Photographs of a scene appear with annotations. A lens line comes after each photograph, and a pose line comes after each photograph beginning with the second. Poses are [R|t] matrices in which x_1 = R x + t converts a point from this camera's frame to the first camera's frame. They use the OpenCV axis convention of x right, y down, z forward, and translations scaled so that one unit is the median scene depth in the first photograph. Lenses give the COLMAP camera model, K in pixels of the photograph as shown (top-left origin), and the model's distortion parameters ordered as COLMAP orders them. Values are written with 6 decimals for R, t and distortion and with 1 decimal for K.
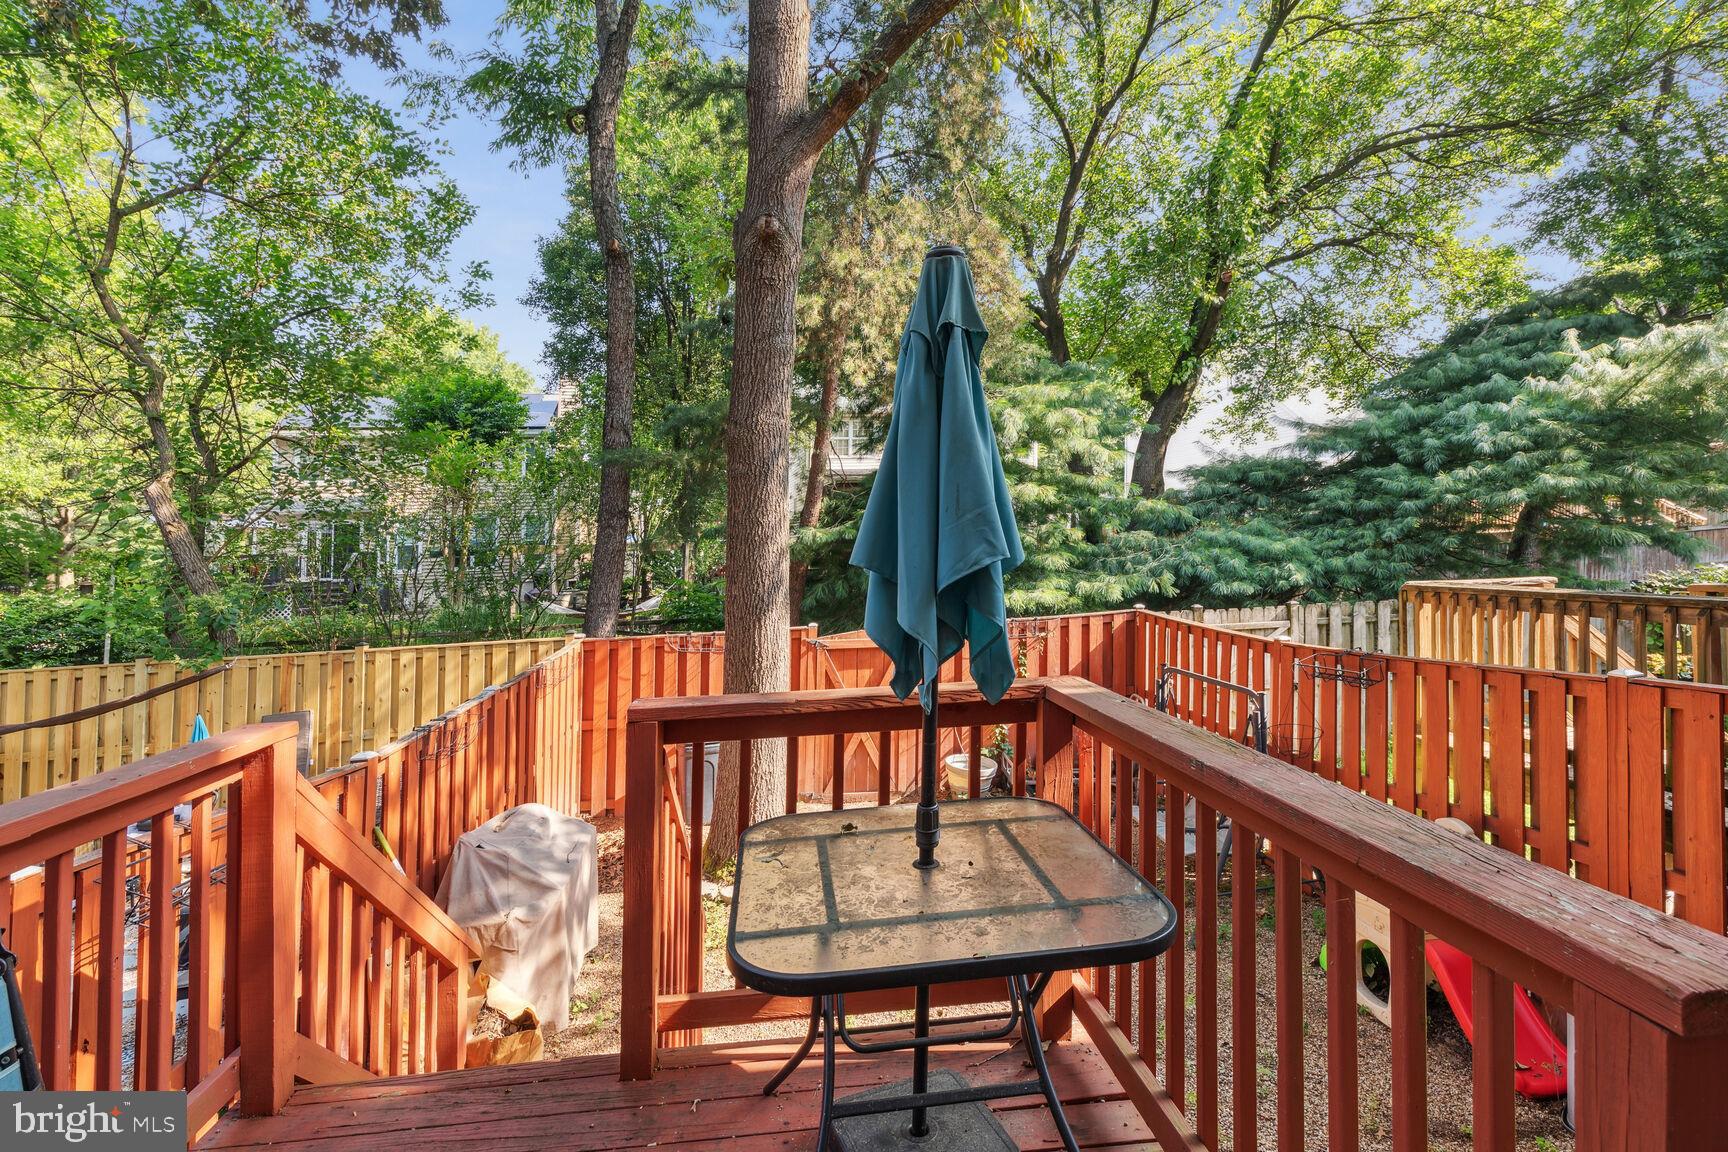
lens RADIAL K [[785.9, 0, 860.1], [0, 785.9, 572.6], [0, 0, 1]] dist [0.001018, 0.000053]
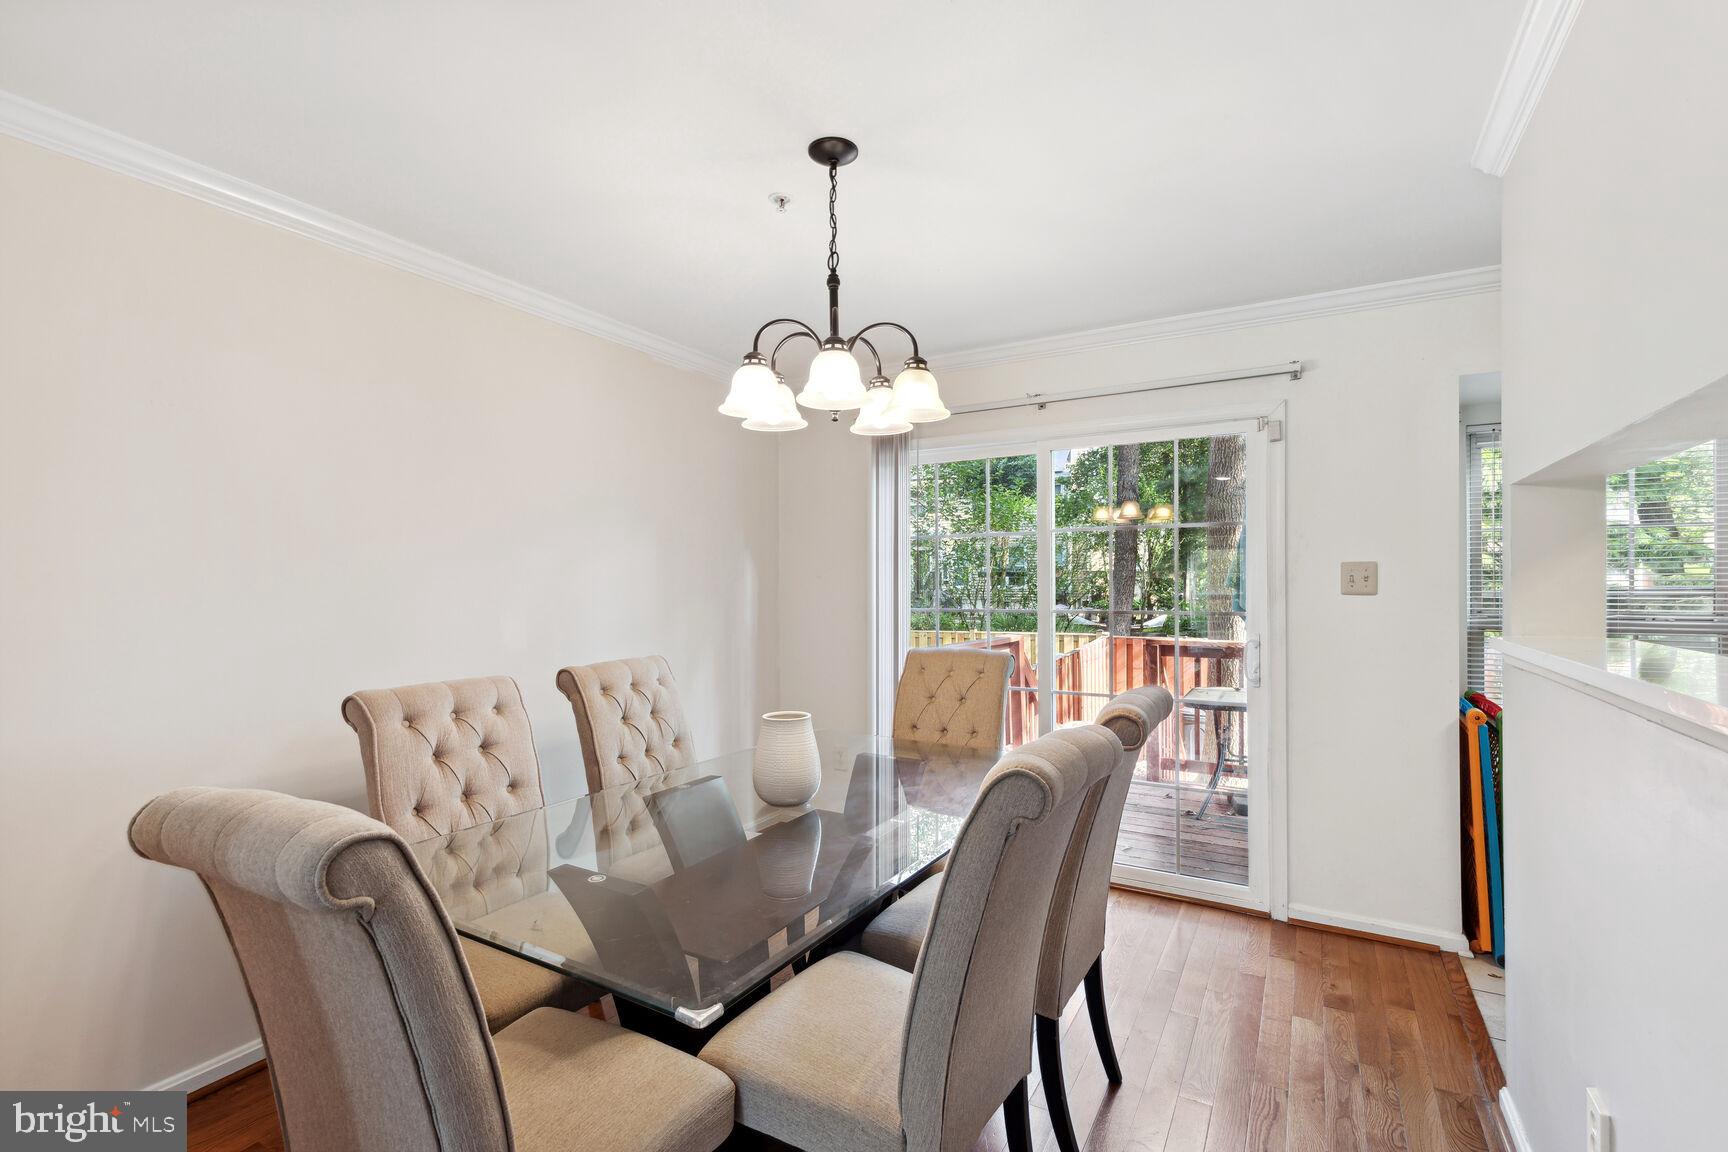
lens RADIAL K [[785.9, 0, 860.1], [0, 785.9, 572.6], [0, 0, 1]] dist [0.001018, 0.000053]
pose [[0.814359, -0.001515, -0.580360, 0.074118], [-0.020995, 0.999265, -0.032069, 0.012570], [0.579982, 0.038301, 0.813728, -0.278477]]
